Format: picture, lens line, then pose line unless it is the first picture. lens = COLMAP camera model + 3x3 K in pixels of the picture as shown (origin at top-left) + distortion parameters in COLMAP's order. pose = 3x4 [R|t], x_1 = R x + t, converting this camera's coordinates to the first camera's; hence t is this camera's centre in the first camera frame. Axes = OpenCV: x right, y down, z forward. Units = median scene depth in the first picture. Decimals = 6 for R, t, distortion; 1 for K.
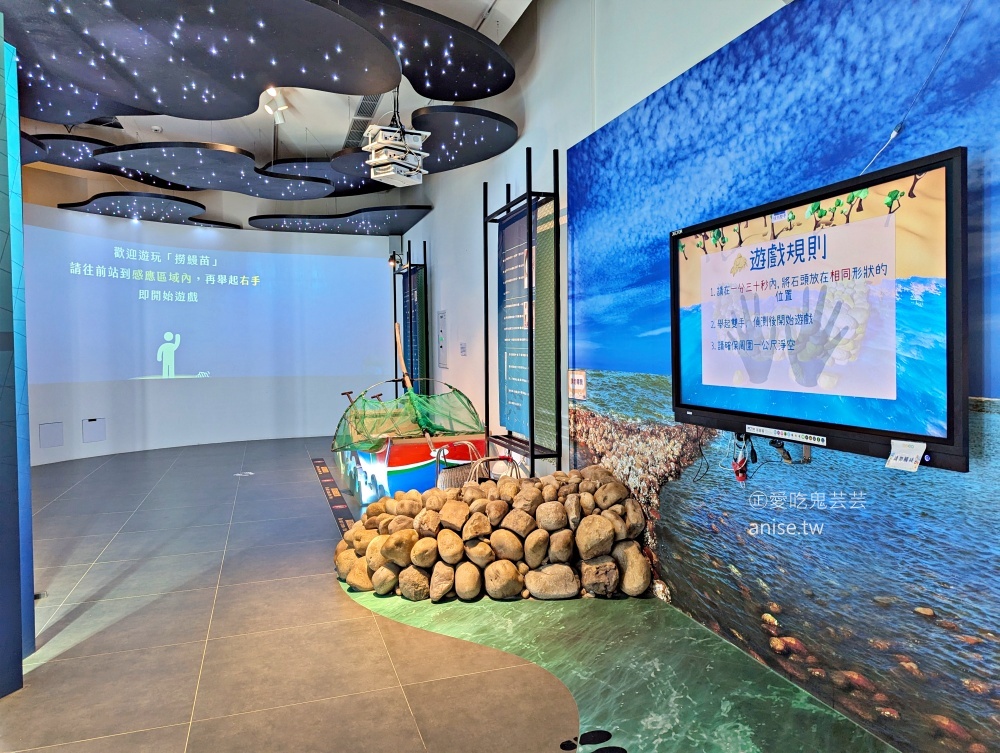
lens RADIAL K [[706.8, 0, 500.0], [0, 706.8, 376.5], [0, 0, 1]] dist [0.035671, -0.001668]
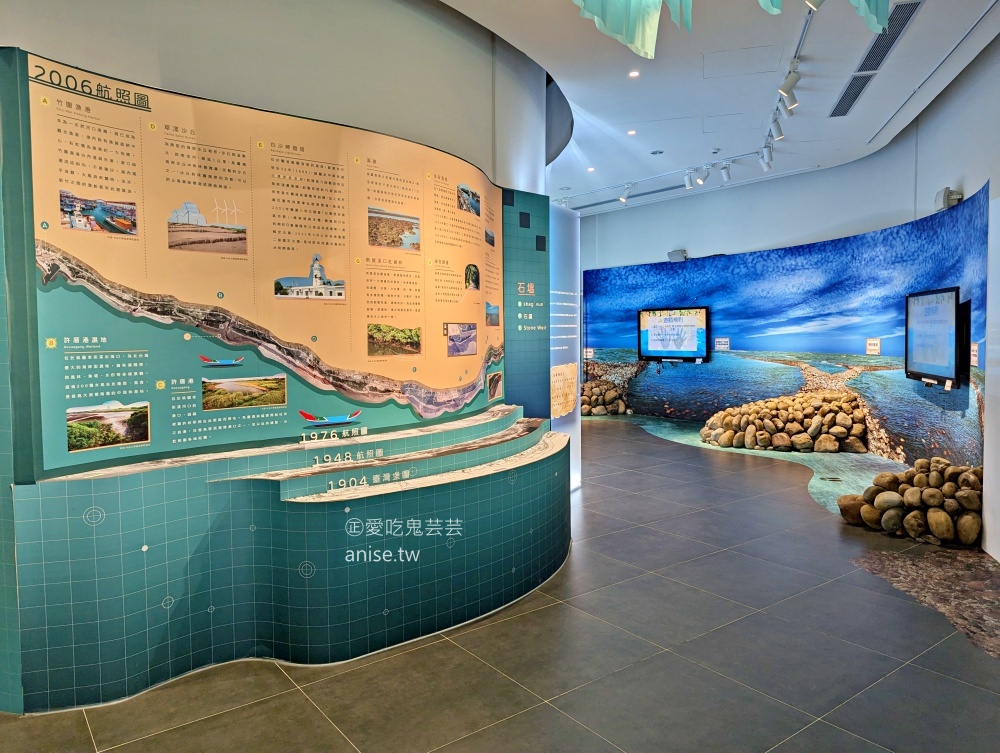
lens RADIAL K [[706.8, 0, 500.0], [0, 706.8, 376.5], [0, 0, 1]] dist [0.035671, -0.001668]
pose [[0.945699, -0.008214, 0.324940, -1.571750], [0.004581, 0.999918, 0.011944, 0.095016], [-0.325011, -0.009807, 0.945659, -2.165246]]
